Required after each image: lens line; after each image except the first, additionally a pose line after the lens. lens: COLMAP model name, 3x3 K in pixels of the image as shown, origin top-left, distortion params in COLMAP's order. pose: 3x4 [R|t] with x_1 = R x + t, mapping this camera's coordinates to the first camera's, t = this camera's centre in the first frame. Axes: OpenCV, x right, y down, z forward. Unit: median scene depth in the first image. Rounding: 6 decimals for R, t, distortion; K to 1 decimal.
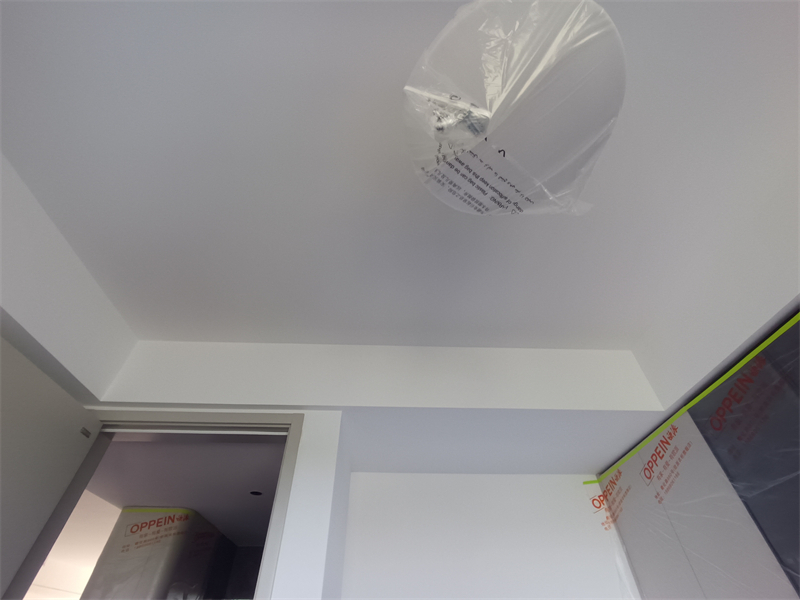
lens RADIAL K [[367.9, 0, 396.4], [0, 367.9, 305.1], [0, 0, 1]] dist [-0.010503, 0.004399]
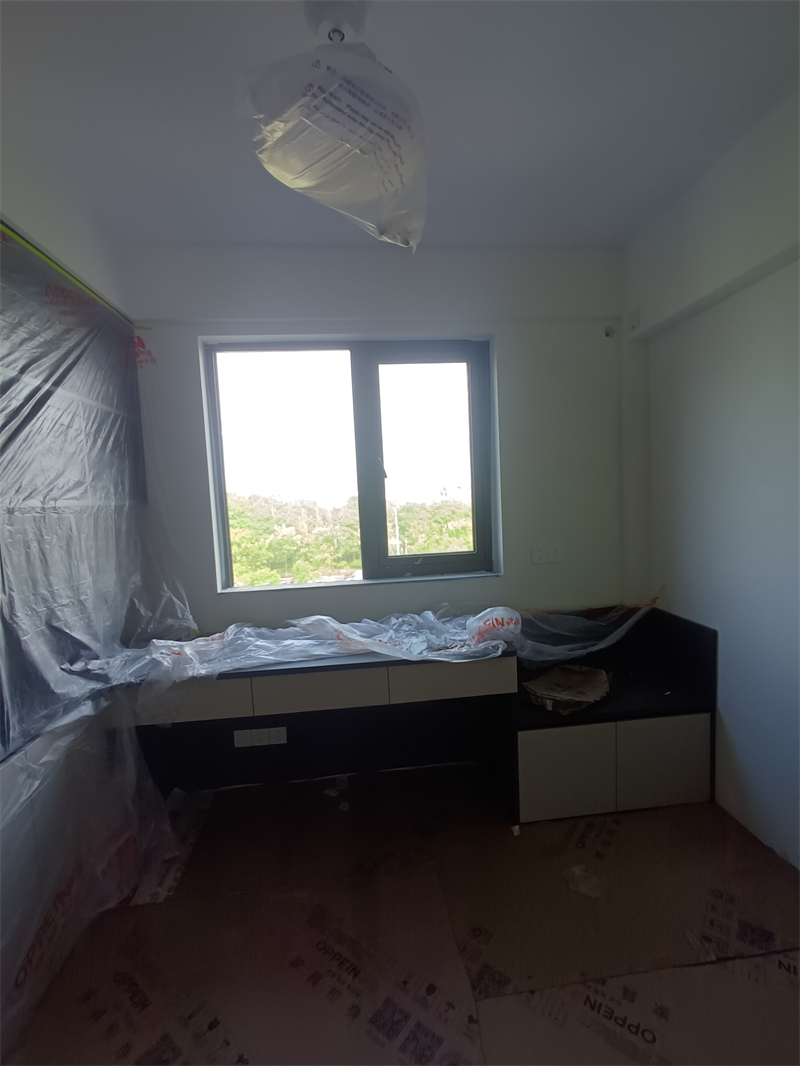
lens RADIAL K [[490.2, 0, 404.9], [0, 490.2, 534.2], [0, 0, 1]] dist [-0.010503, 0.004399]
pose [[-0.997170, 0.058506, -0.047215, 0.223704], [0.075175, 0.767746, -0.636329, 1.404838], [-0.000980, -0.638078, -0.769971, 1.291626]]
